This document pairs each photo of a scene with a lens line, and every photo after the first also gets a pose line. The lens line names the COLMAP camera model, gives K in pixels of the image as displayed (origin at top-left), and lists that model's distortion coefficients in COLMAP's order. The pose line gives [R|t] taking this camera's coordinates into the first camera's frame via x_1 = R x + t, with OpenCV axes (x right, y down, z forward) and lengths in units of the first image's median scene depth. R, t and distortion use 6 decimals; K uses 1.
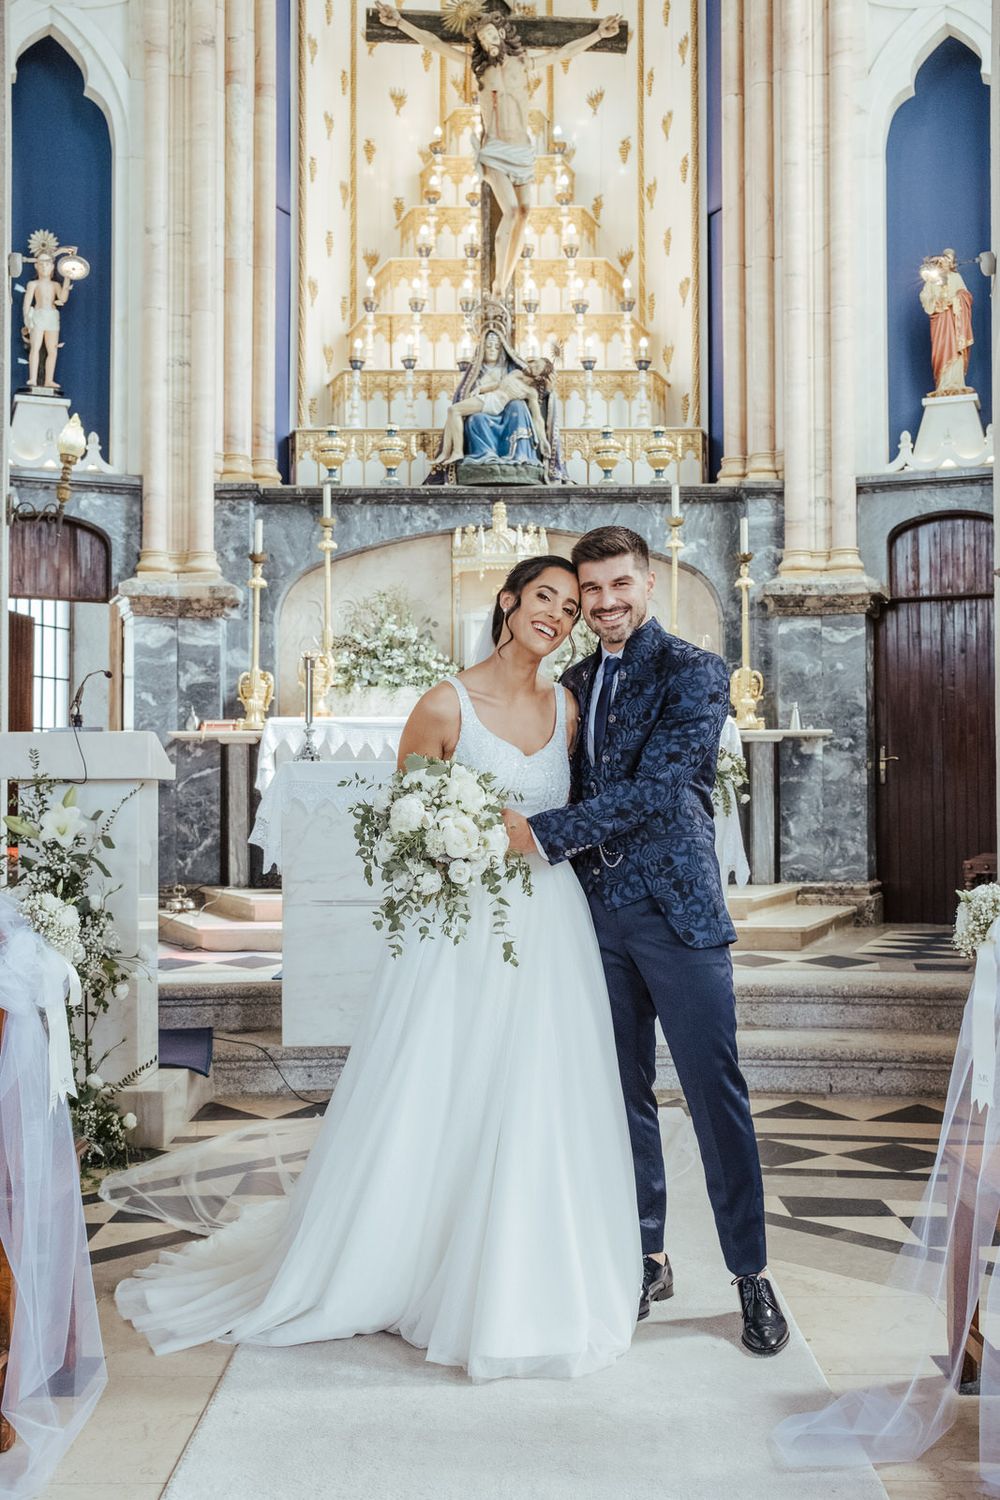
lens RADIAL K [[1542.2, 0, 500.0], [0, 1542.2, 750.0], [0, 0, 1]] dist [-0.014961, 0.008809]
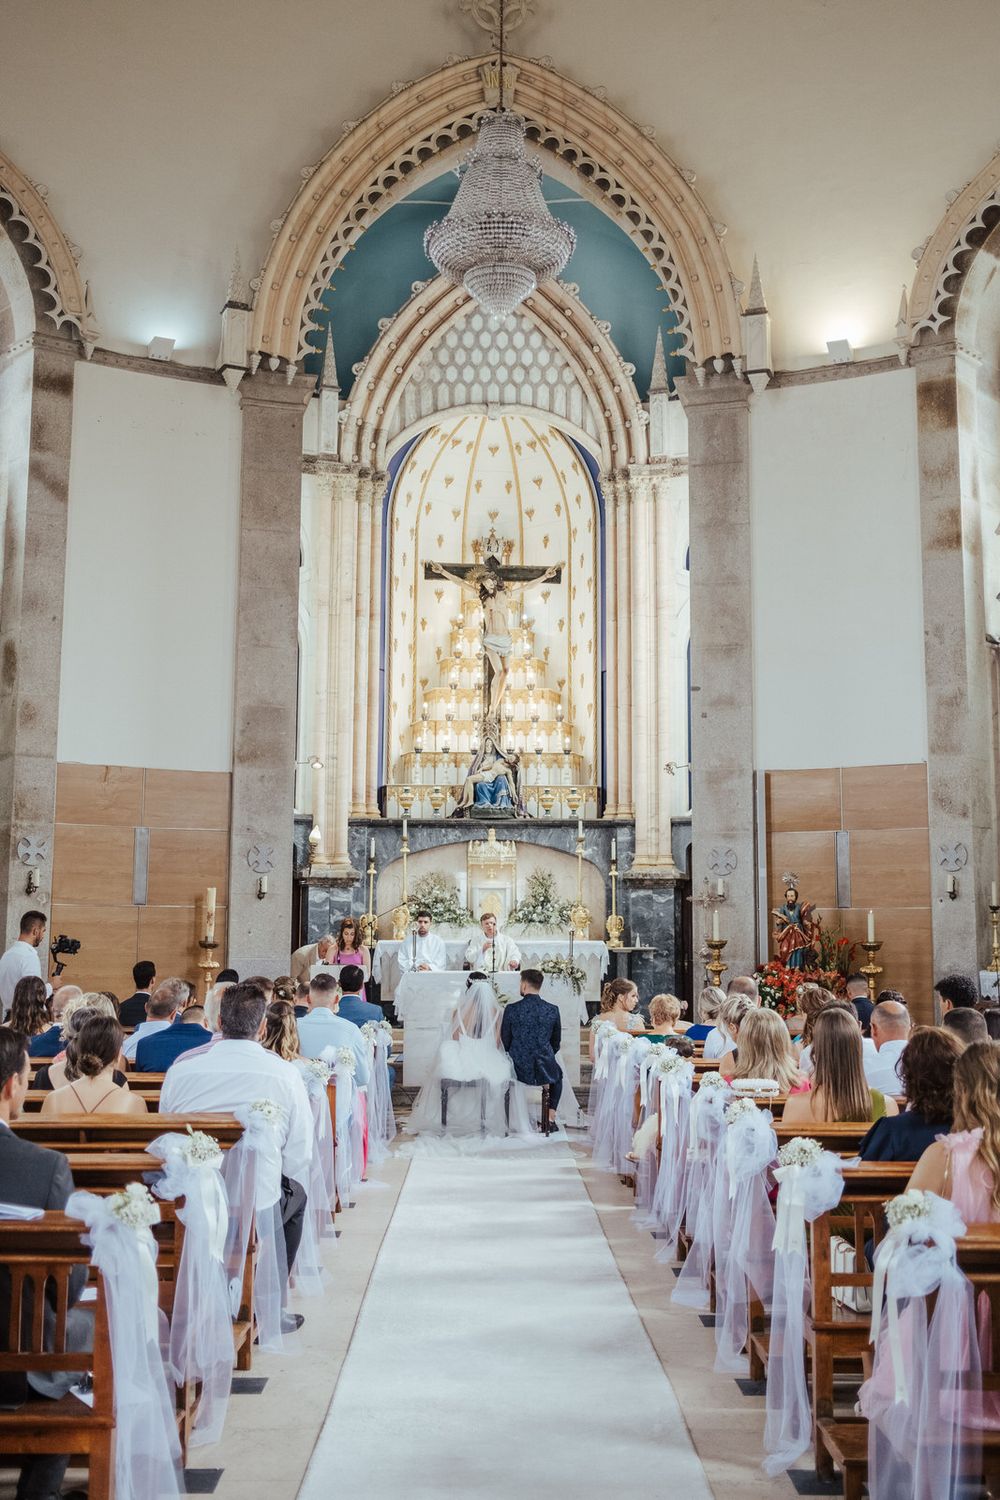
lens RADIAL K [[1542.2, 0, 500.0], [0, 1542.2, 750.0], [0, 0, 1]] dist [-0.014961, 0.008809]
pose [[0.999975, 0.006914, 0.001370, 0.006672], [-0.006754, 0.995525, -0.094261, -0.072903], [-0.002016, 0.094250, 0.995547, -0.960100]]
